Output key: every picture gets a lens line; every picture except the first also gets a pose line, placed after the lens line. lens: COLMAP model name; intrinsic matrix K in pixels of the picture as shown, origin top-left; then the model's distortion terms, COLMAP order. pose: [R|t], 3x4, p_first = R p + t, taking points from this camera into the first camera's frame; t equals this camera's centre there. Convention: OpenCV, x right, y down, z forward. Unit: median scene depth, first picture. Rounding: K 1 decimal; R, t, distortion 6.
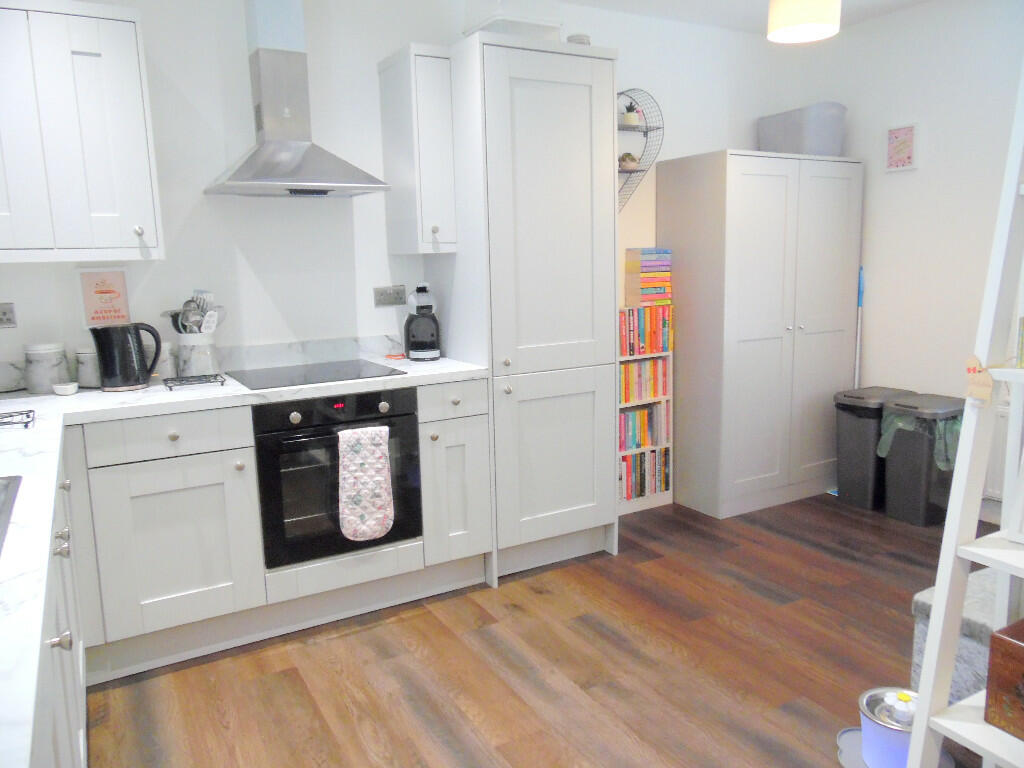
lens RADIAL K [[771.6, 0, 512.8], [0, 771.6, 378.8], [0, 0, 1]] dist [-0.038991, 0.080242]
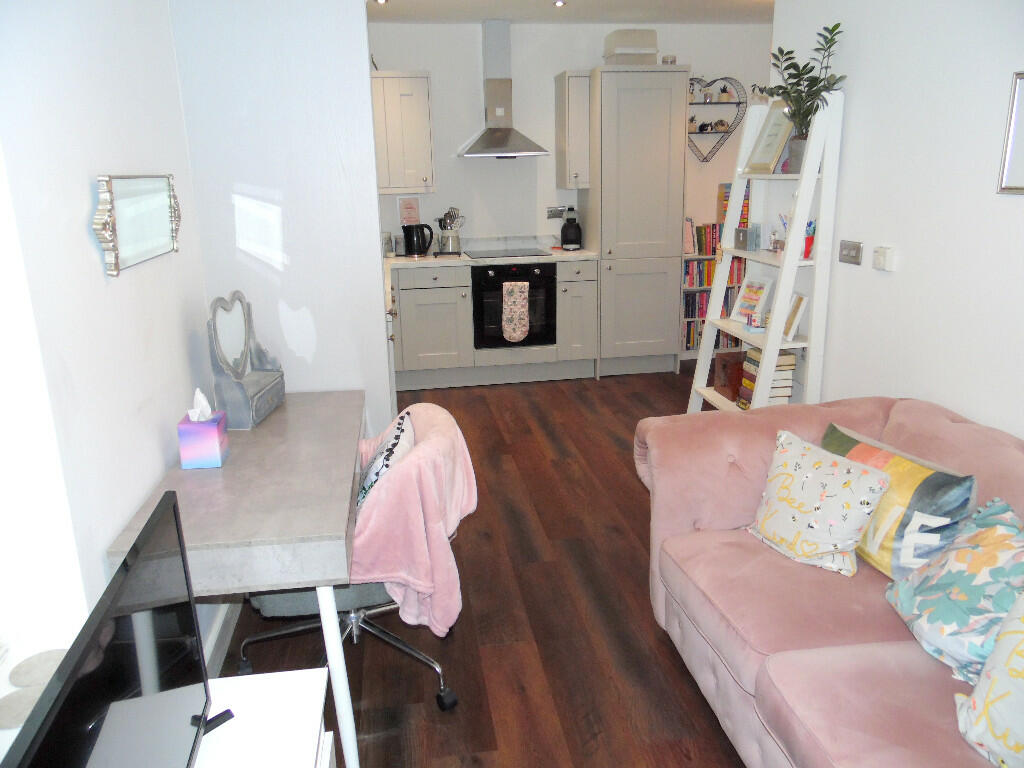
lens RADIAL K [[771.6, 0, 512.8], [0, 771.6, 378.8], [0, 0, 1]] dist [-0.038991, 0.080242]
pose [[0.937478, 0.092189, -0.335613, 0.423677], [-0.055241, 0.991471, 0.118039, 0.074435], [0.343633, -0.092119, 0.934575, -0.798630]]
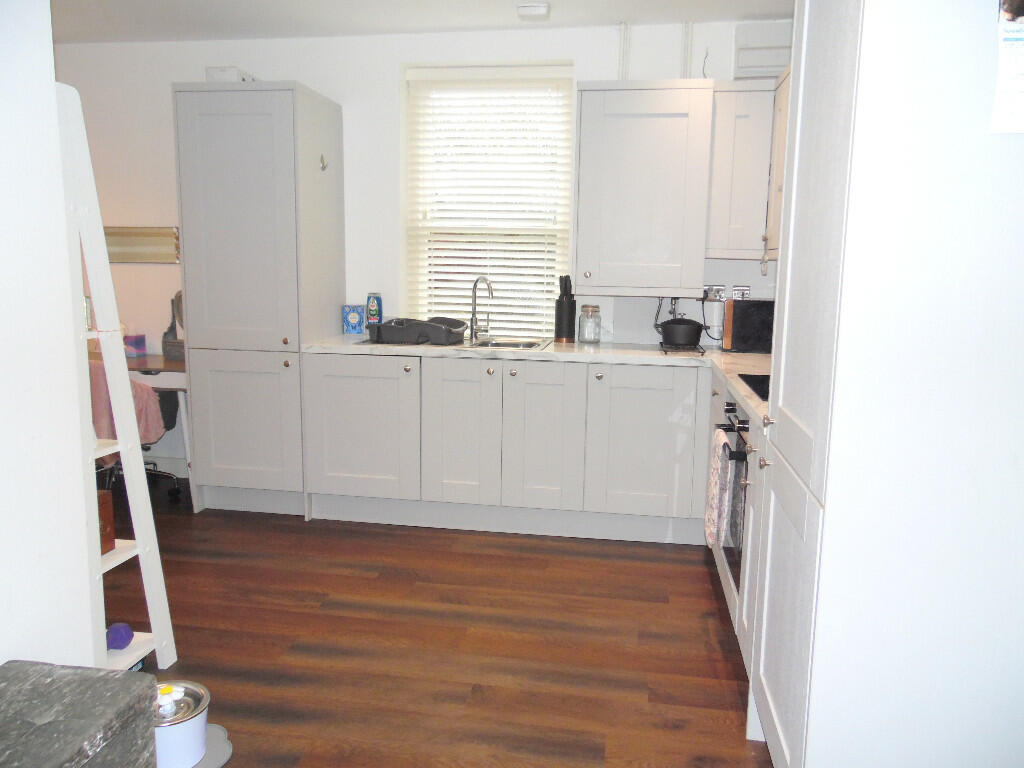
lens RADIAL K [[771.6, 0, 512.8], [0, 771.6, 378.8], [0, 0, 1]] dist [-0.038991, 0.080242]
pose [[-0.620849, 0.131144, -0.772883, 0.648582], [-0.125543, 0.956550, 0.263155, -0.208285], [0.773813, 0.260409, -0.577409, 1.244529]]
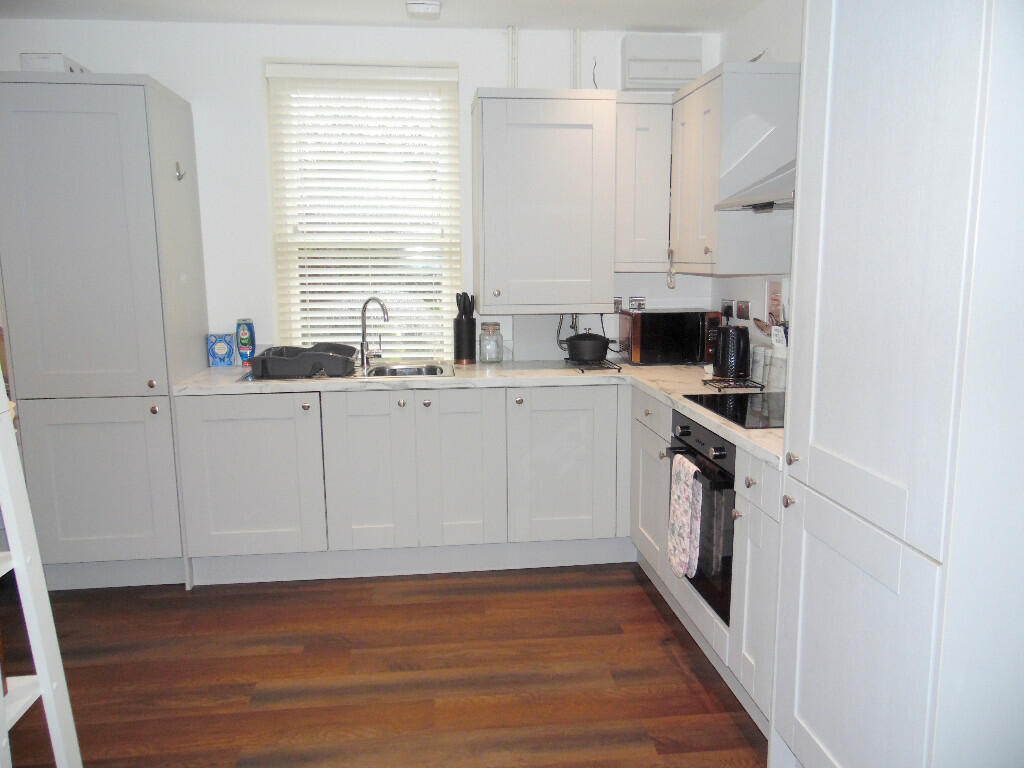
lens RADIAL K [[771.6, 0, 512.8], [0, 771.6, 378.8], [0, 0, 1]] dist [-0.038991, 0.080242]
pose [[-0.386537, 0.170235, -0.906427, 0.667775], [-0.129873, 0.962977, 0.236239, -0.212123], [0.913084, 0.209035, -0.350117, 1.035486]]
